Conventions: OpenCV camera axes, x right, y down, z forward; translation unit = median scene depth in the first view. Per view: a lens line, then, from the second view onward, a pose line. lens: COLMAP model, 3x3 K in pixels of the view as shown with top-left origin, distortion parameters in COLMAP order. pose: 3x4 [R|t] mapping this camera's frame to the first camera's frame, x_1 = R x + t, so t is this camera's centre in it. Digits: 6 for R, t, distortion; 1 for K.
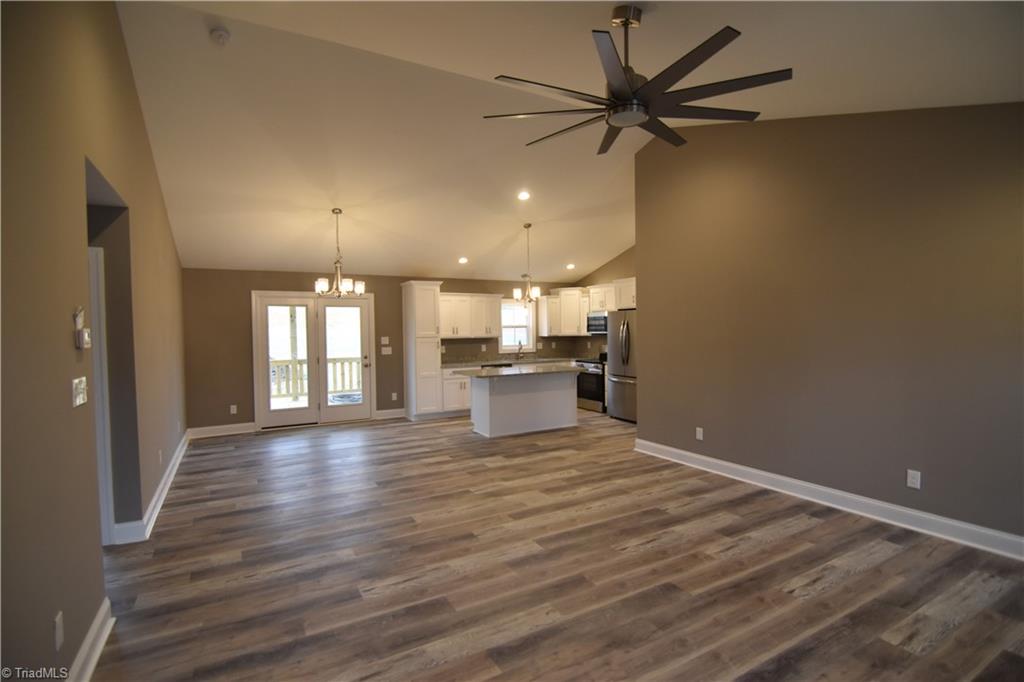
lens RADIAL K [[492.5, 0, 509.0], [0, 492.5, 341.8], [0, 0, 1]] dist [-0.000437, -0.000013]
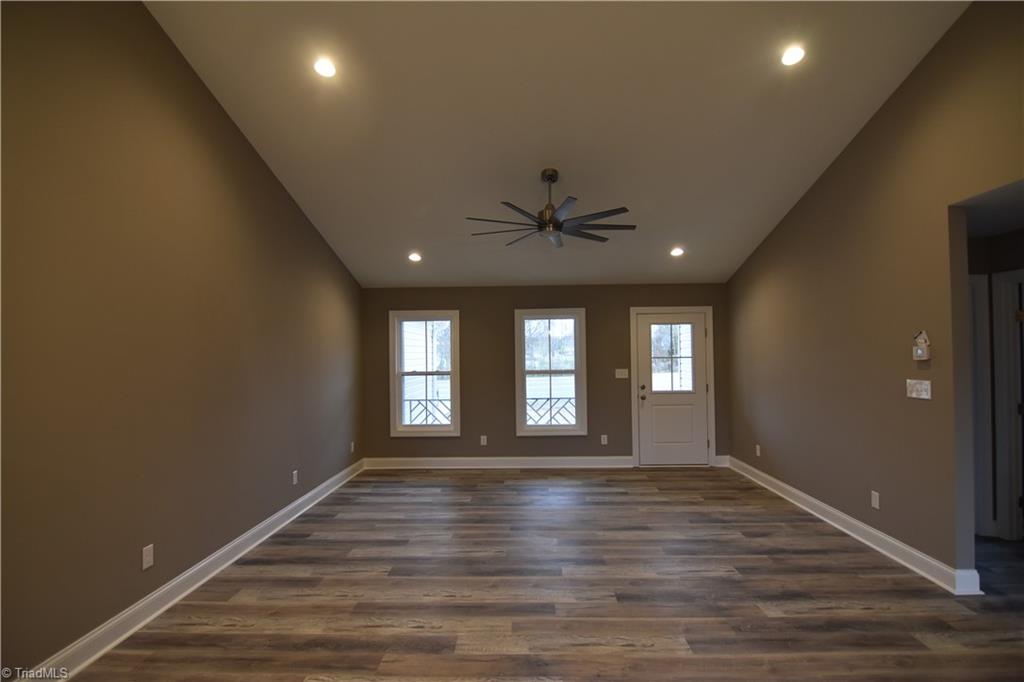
lens RADIAL K [[520.2, 0, 512.0], [0, 520.2, 341.0], [0, 0, 1]] dist [-0.004318, -0.000657]
pose [[-0.862657, 0.039538, 0.504241, -0.363554], [0.039106, 0.999170, -0.011443, -0.043636], [-0.504275, 0.009847, -0.863487, 1.759165]]
